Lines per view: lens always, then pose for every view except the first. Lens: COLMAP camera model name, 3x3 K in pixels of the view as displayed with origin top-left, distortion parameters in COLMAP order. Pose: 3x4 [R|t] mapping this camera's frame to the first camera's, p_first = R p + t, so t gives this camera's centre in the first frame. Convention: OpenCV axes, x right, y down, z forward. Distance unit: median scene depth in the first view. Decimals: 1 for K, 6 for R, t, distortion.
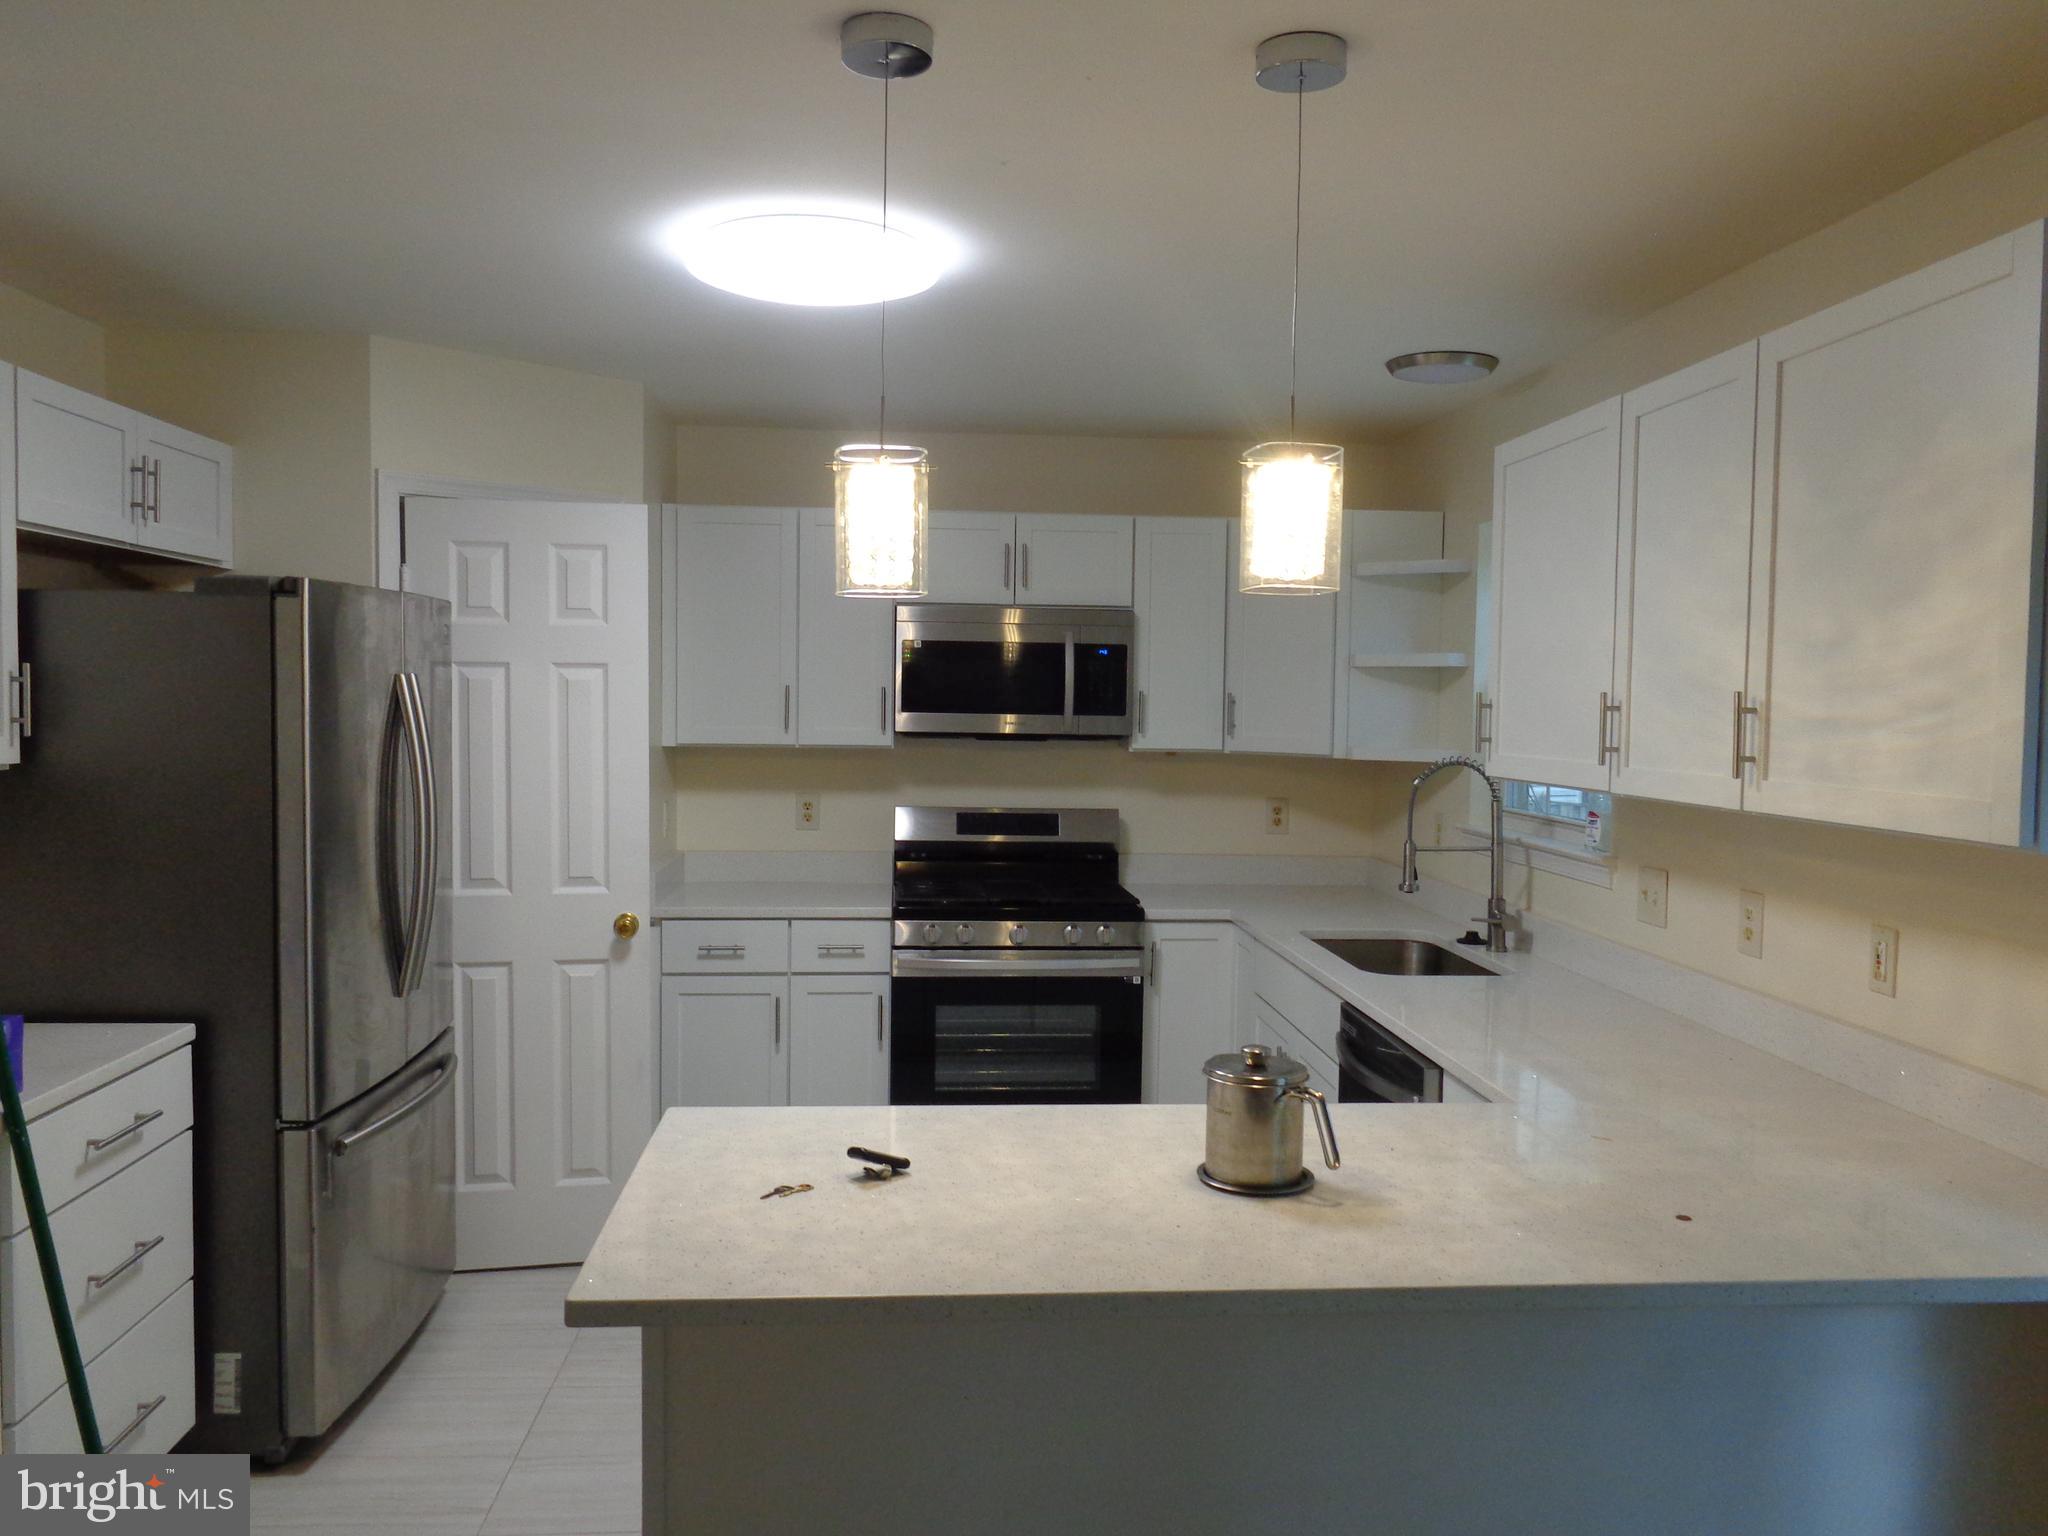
lens RADIAL K [[1540.3, 0, 1030.2], [0, 1540.3, 769.3], [0, 0, 1]] dist [-0.000787, 0.001885]
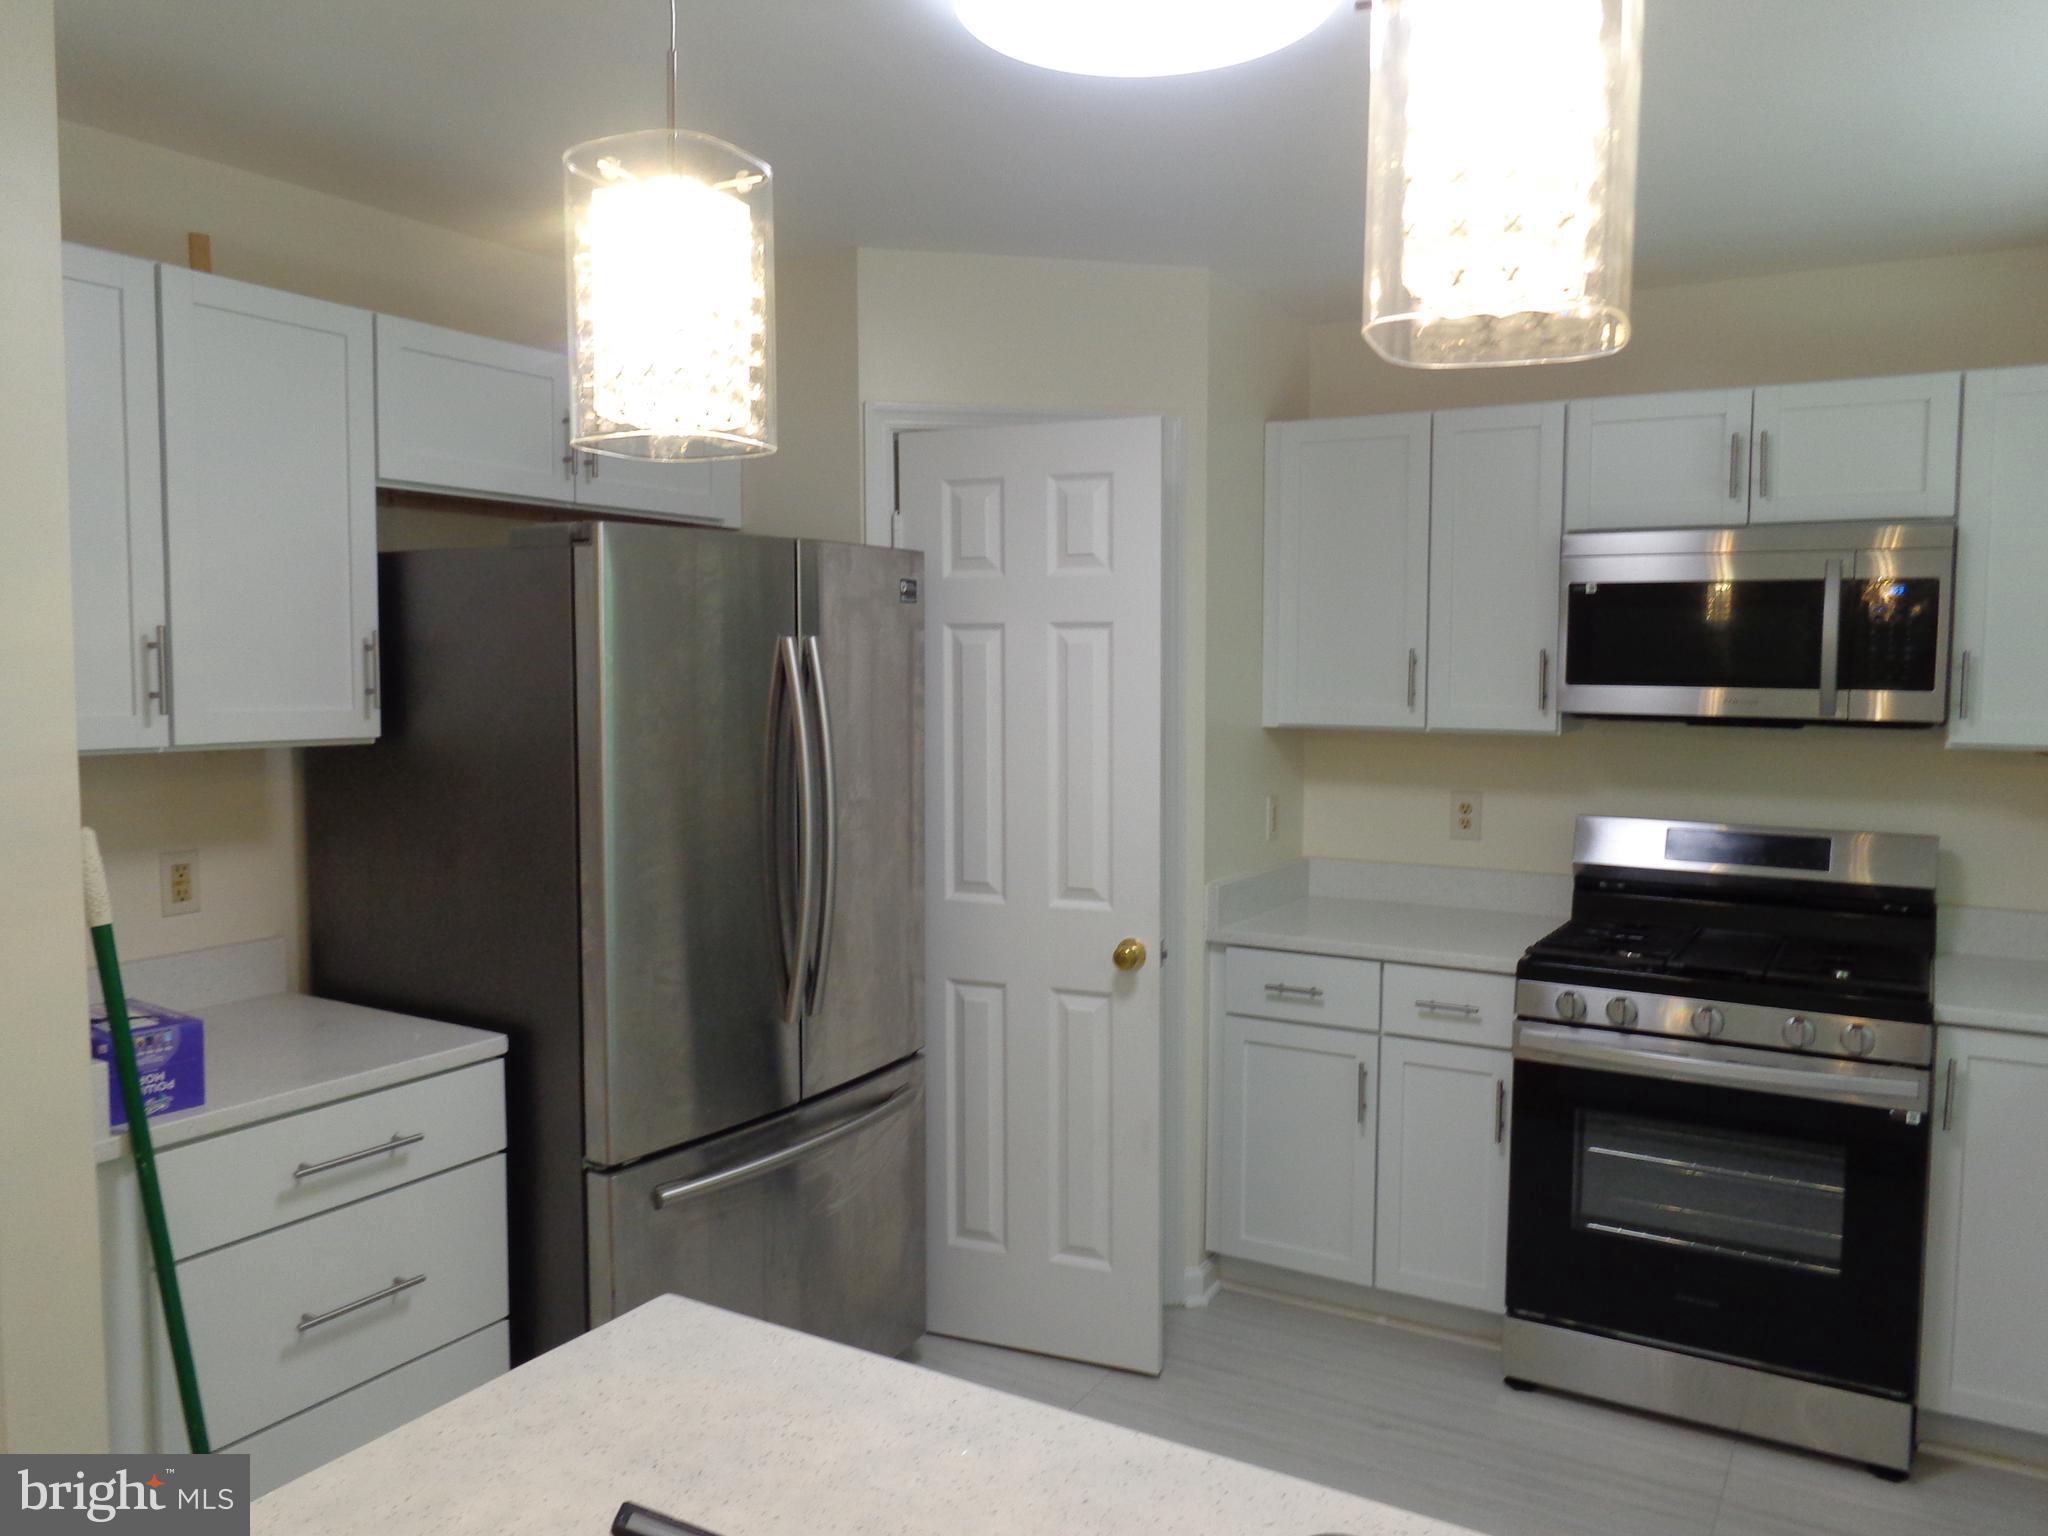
lens RADIAL K [[1540.3, 0, 1018.6], [0, 1540.3, 766.8], [0, 0, 1]] dist [-0.000787, 0.001885]
pose [[0.814686, 0.032628, -0.578983, 0.131196], [-0.023214, 0.999451, 0.023659, -0.010817], [0.579437, -0.005834, 0.814996, 0.288750]]
